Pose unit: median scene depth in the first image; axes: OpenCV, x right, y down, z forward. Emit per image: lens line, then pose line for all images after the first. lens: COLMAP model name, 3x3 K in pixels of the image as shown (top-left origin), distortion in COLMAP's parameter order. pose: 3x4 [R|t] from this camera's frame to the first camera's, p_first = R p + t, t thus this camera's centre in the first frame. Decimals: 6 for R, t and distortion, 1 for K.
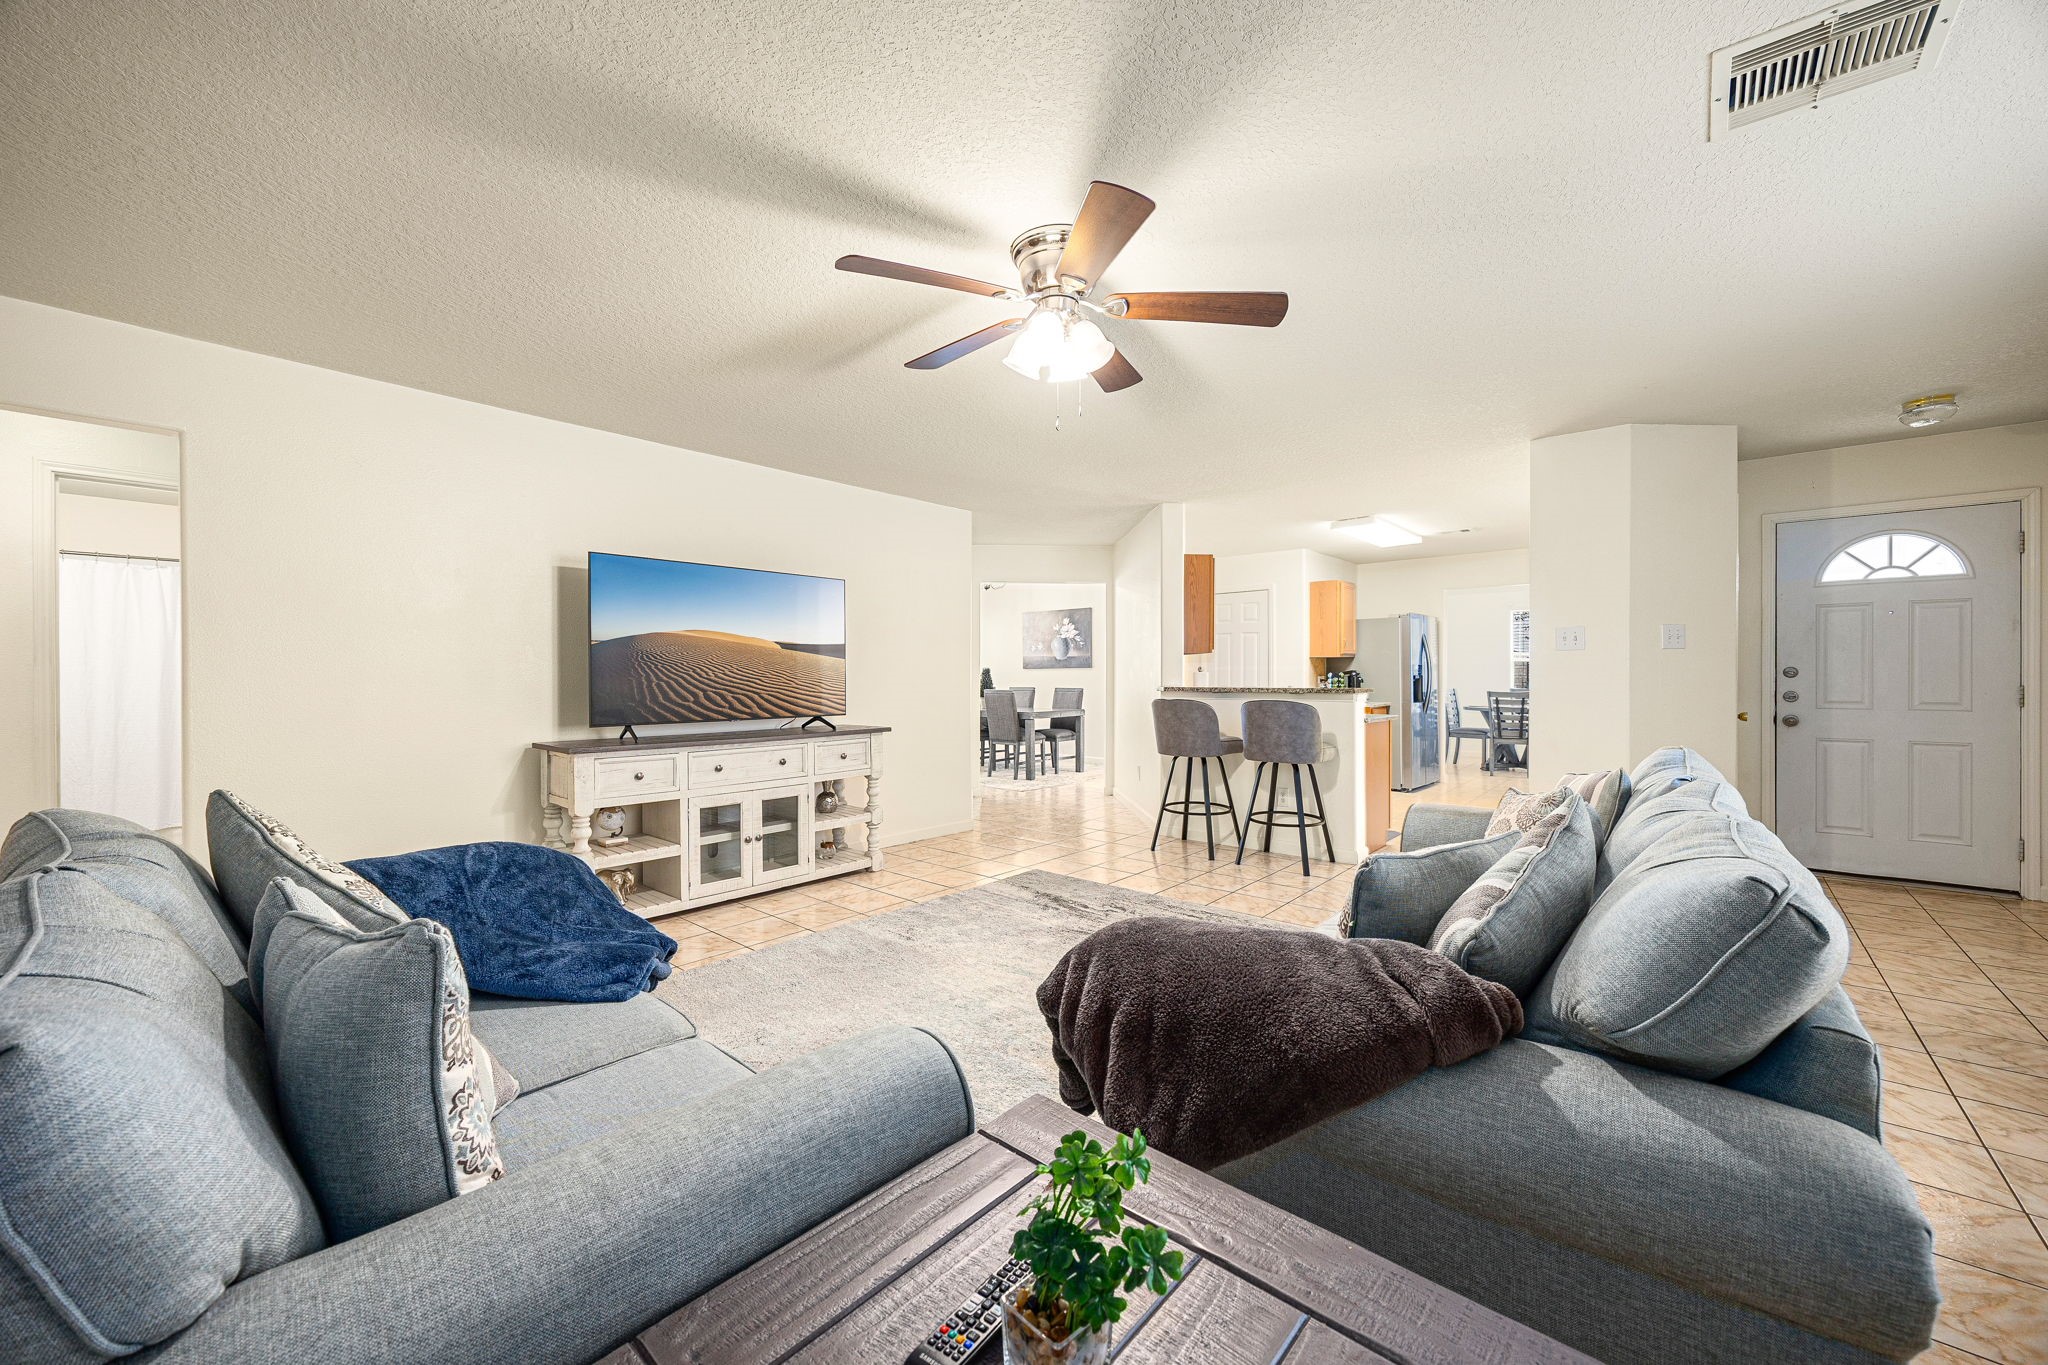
lens RADIAL K [[777.6, 0, 1027.2], [0, 777.6, 680.9], [0, 0, 1]] dist [-0.003315, 0.000005]
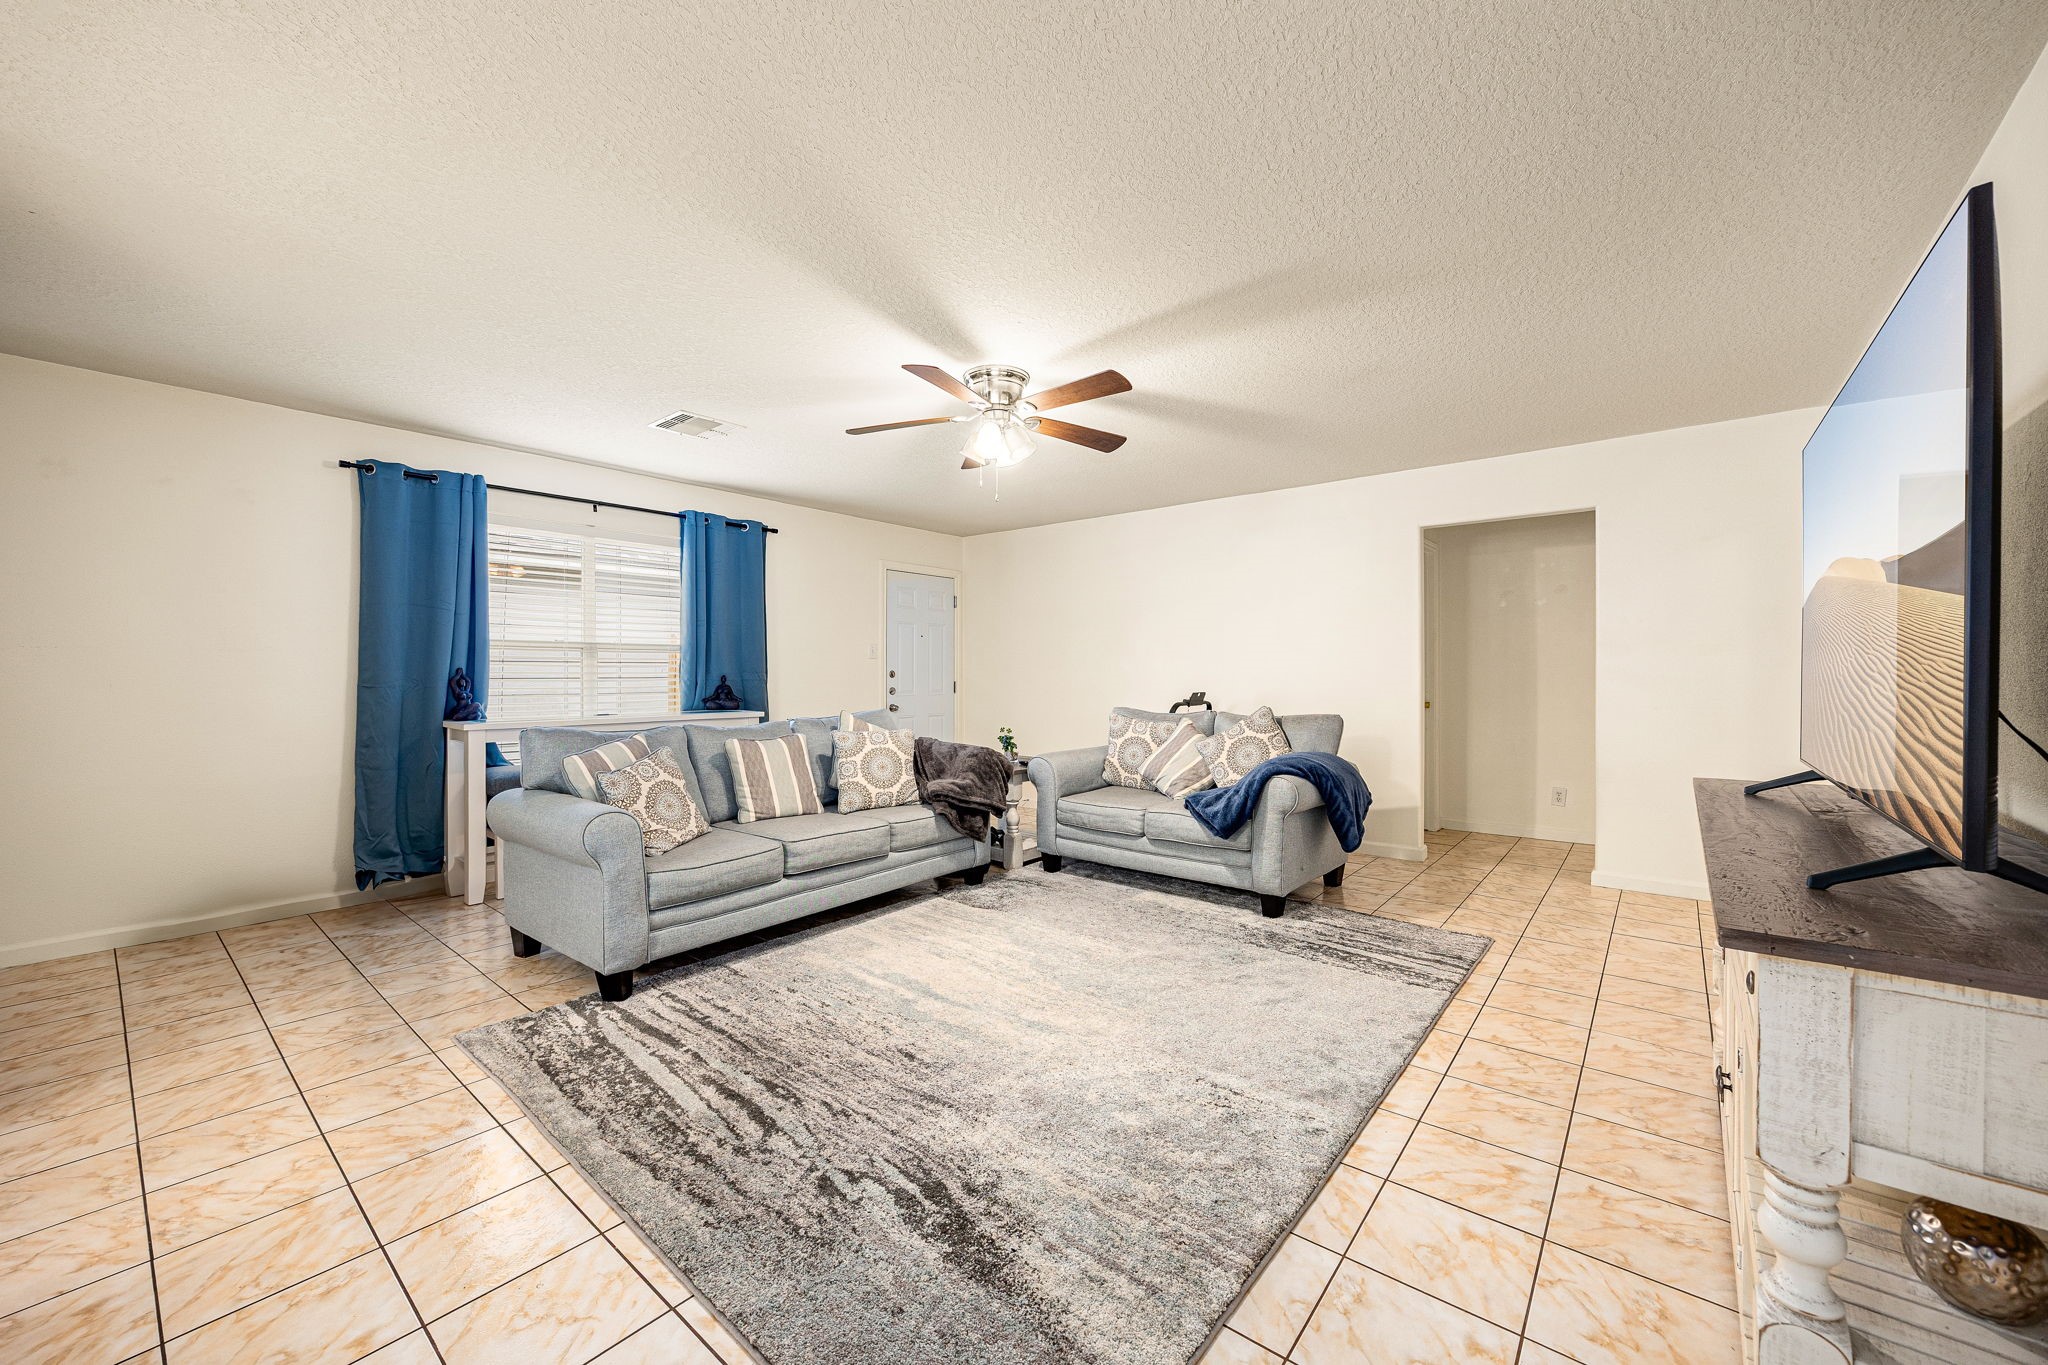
lens RADIAL K [[777.6, 0, 1022.5], [0, 777.6, 672.8], [0, 0, 1]] dist [-0.003315, 0.000005]
pose [[-0.999931, 0.006099, -0.010074, 0.008180], [0.005974, 0.999906, 0.012356, -0.010272], [0.010148, 0.012295, -0.999873, 1.313000]]
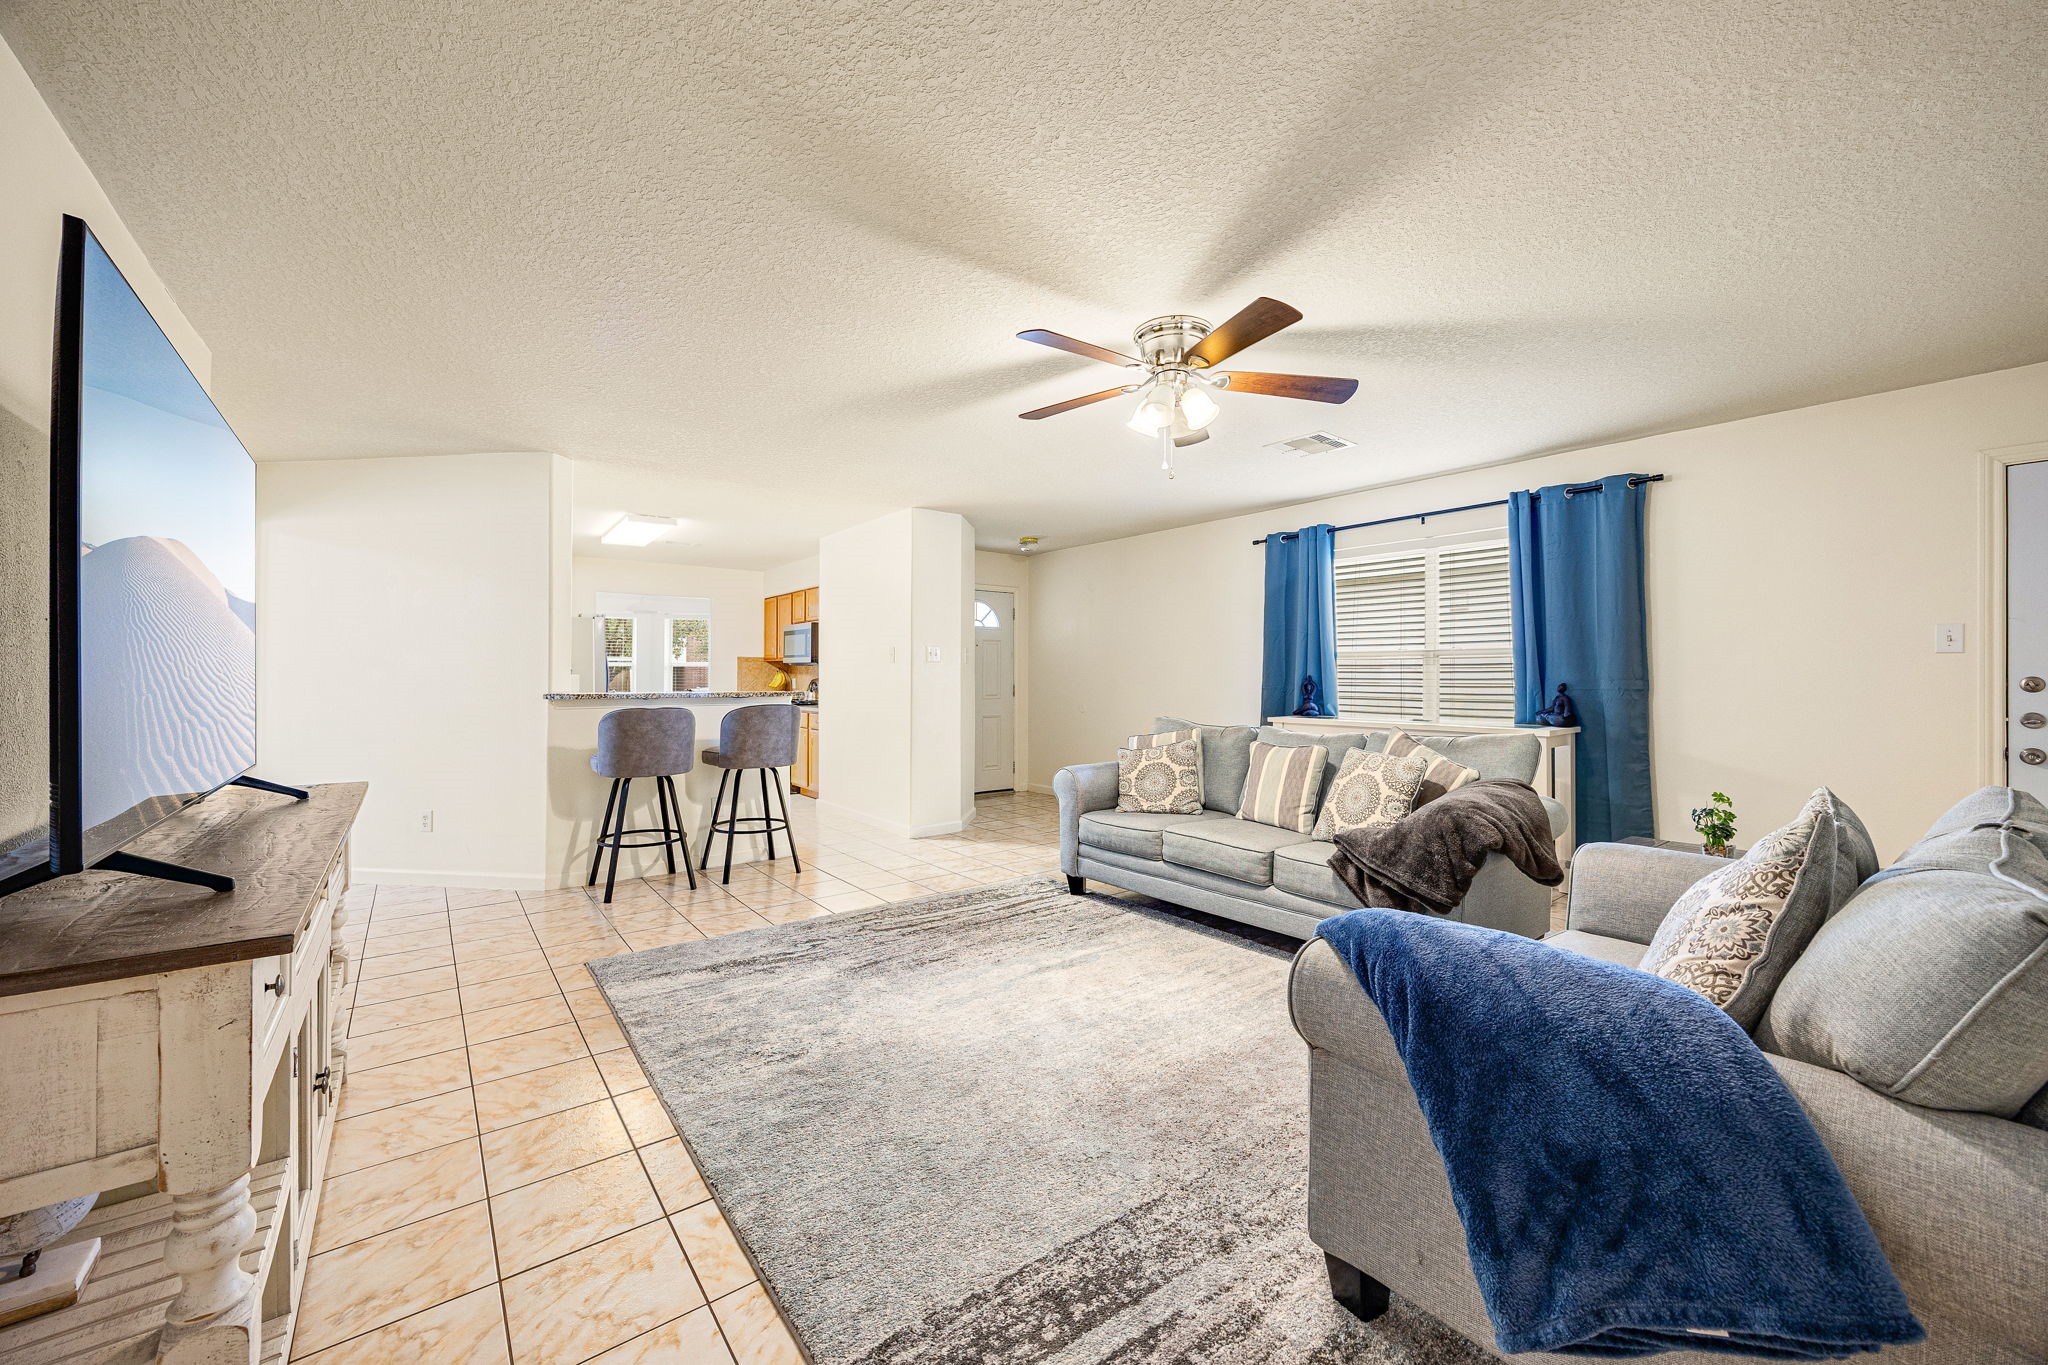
lens RADIAL K [[777.6, 0, 1030.2], [0, 777.6, 675.5], [0, 0, 1]] dist [-0.003315, 0.000005]
pose [[0.194340, 0.008229, 0.980900, -0.639171], [0.007313, 0.999925, -0.009837, 0.000504], [-0.980907, 0.009085, 0.194265, 0.528593]]
